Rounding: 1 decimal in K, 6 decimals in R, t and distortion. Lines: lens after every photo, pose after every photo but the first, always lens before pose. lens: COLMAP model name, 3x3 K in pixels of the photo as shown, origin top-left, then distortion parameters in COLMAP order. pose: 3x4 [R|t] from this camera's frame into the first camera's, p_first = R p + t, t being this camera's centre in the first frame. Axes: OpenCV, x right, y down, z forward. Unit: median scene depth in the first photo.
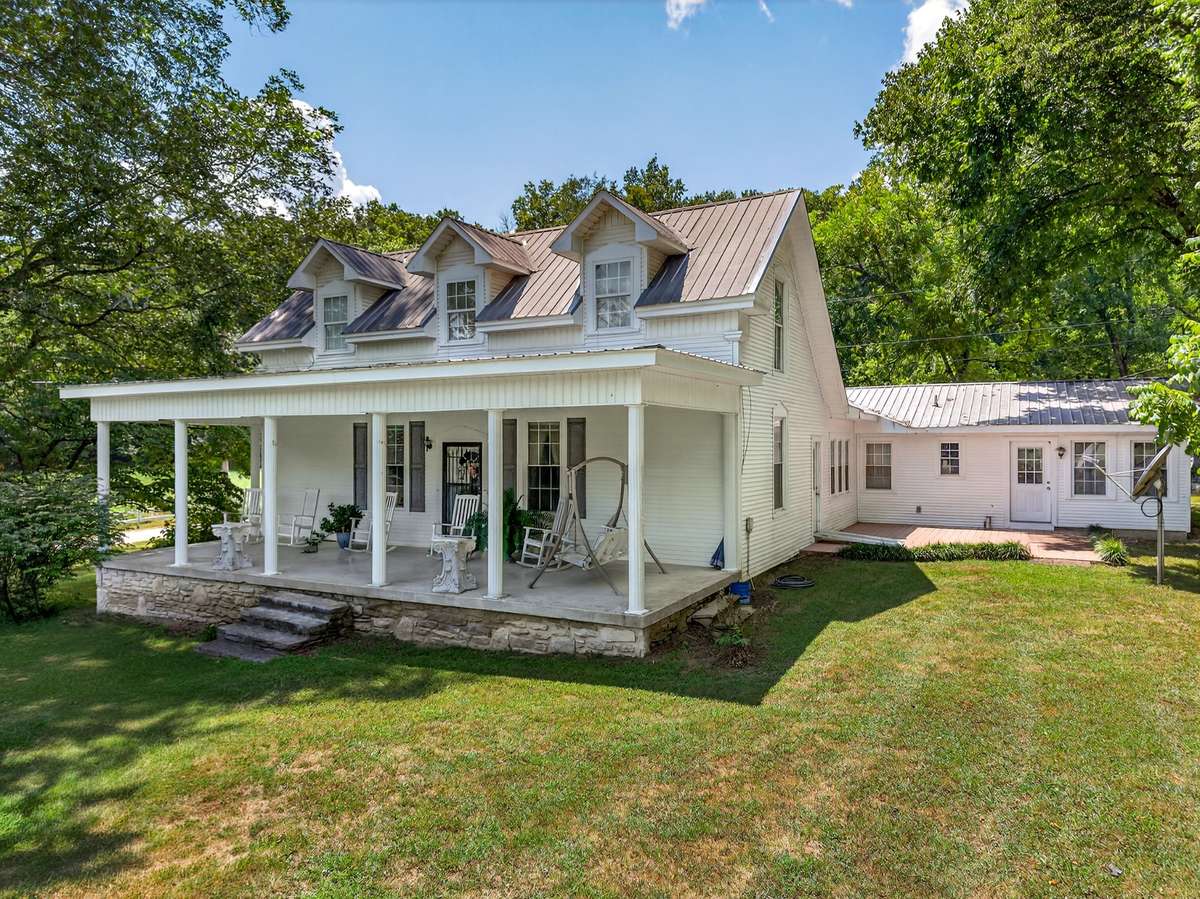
lens RADIAL K [[831.4, 0, 598.7], [0, 831.4, 446.8], [0, 0, 1]] dist [0.006081, 0.007848]
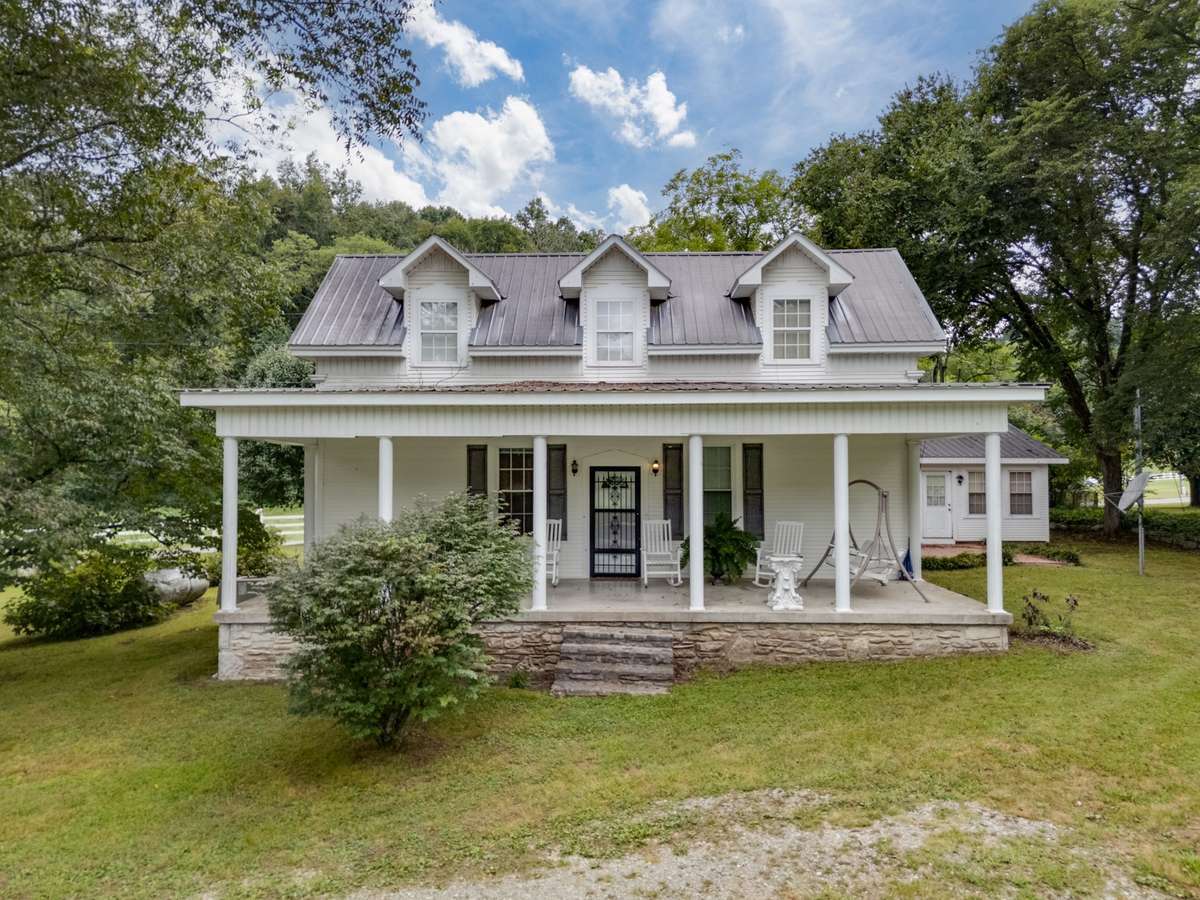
lens RADIAL K [[902.7, 0, 600.0], [0, 902.7, 454.5], [0, 0, 1]] dist [0.063637, -0.001786]
pose [[0.891502, 0.012764, 0.452837, -0.708180], [0.000314, 0.999585, -0.028793, 0.011479], [-0.453017, 0.025811, 0.891128, 0.076351]]
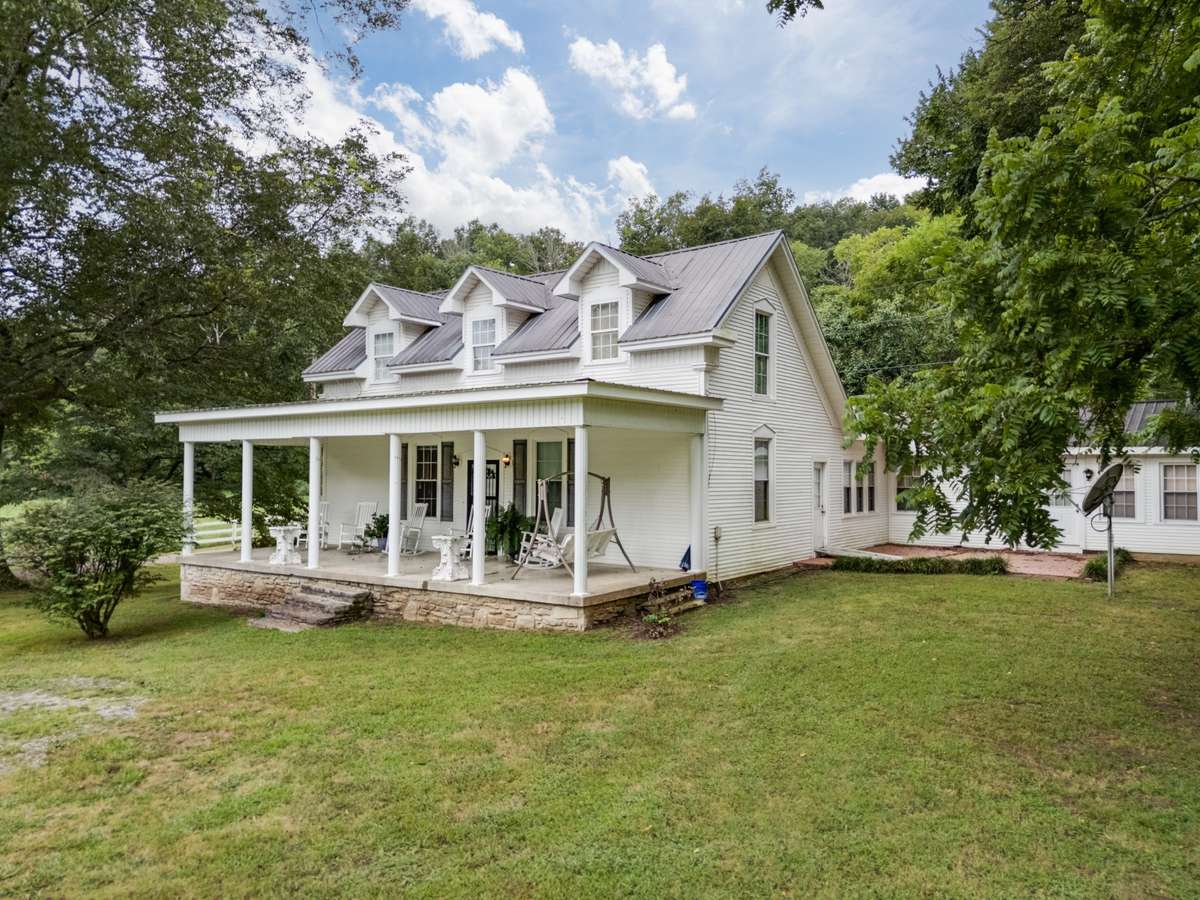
lens RADIAL K [[905.4, 0, 597.5], [0, 905.4, 452.2], [0, 0, 1]] dist [0.043631, -0.000122]
pose [[0.990277, 0.001689, -0.139096, 0.176981], [-0.005263, 0.999665, -0.025327, 0.015204], [0.139007, 0.025813, 0.989955, -0.225942]]
